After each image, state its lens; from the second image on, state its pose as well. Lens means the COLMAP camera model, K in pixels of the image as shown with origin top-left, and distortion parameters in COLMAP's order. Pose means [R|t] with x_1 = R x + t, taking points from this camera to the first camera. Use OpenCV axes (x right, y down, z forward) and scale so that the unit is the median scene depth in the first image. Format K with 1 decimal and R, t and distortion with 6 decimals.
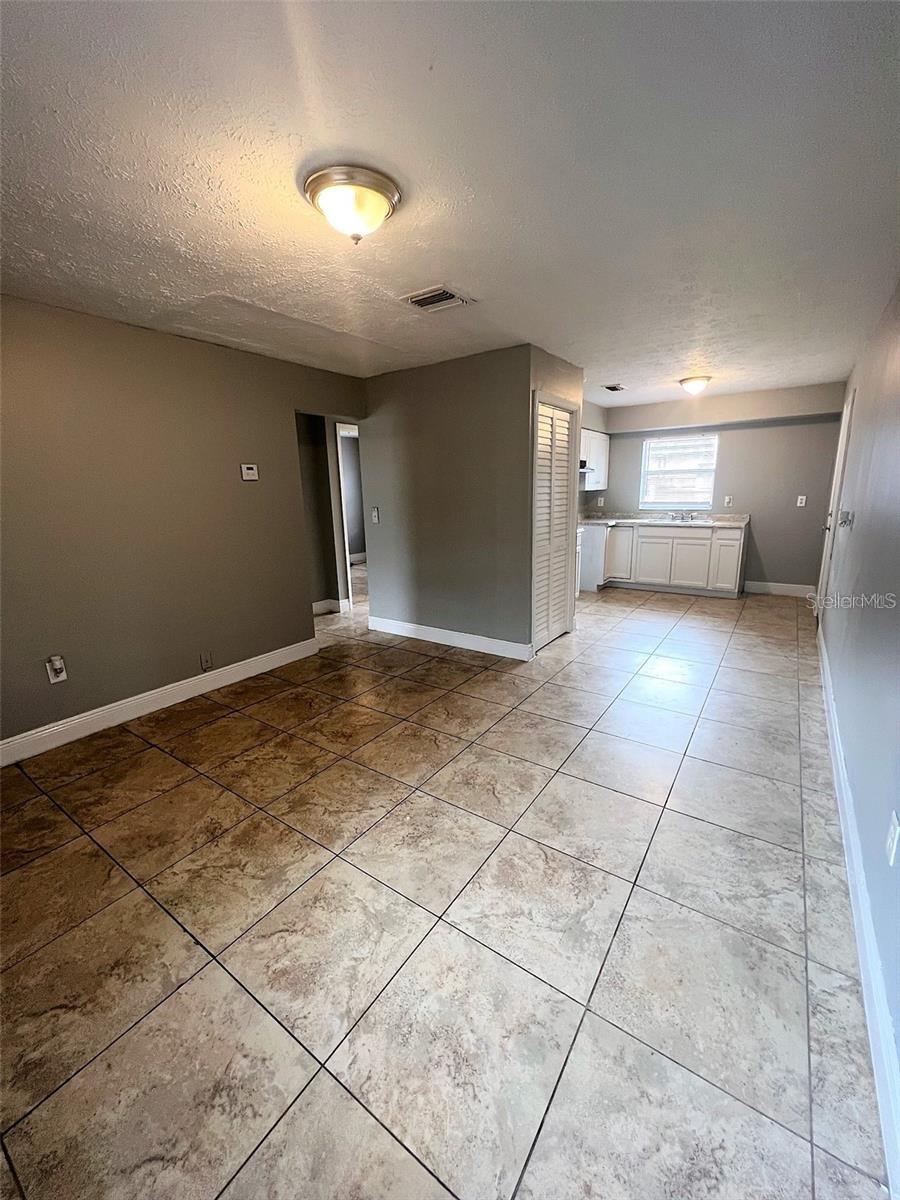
lens RADIAL K [[478.5, 0, 446.5], [0, 478.5, 583.7], [0, 0, 1]] dist [0.001910, 0.000323]
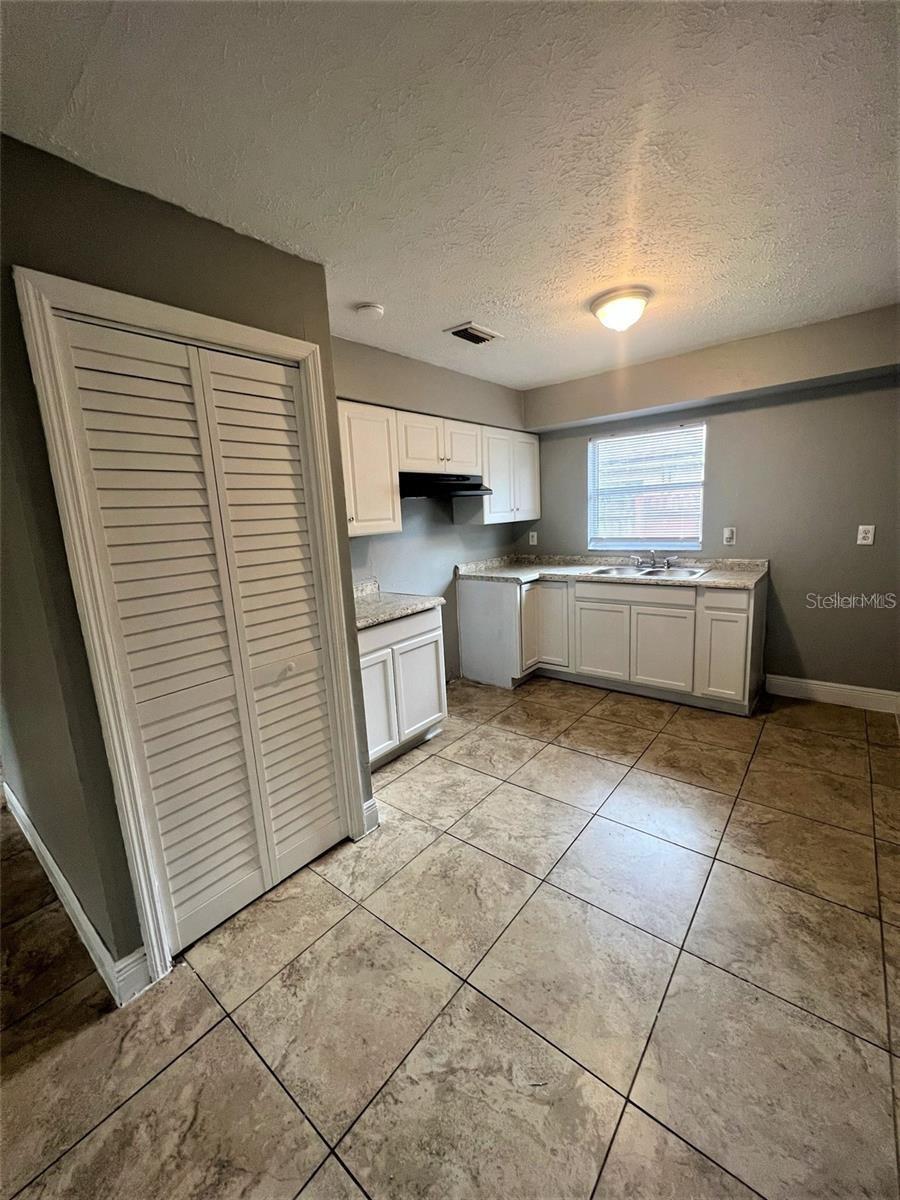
lens RADIAL K [[477.5, 0, 452.2], [0, 477.5, 595.7], [0, 0, 1]] dist [-0.002409, 0.000662]
pose [[0.996958, -0.023808, -0.074210, 0.325701], [0.021803, 0.999378, -0.027716, -0.100934], [0.074824, 0.026014, 0.996857, 0.446109]]
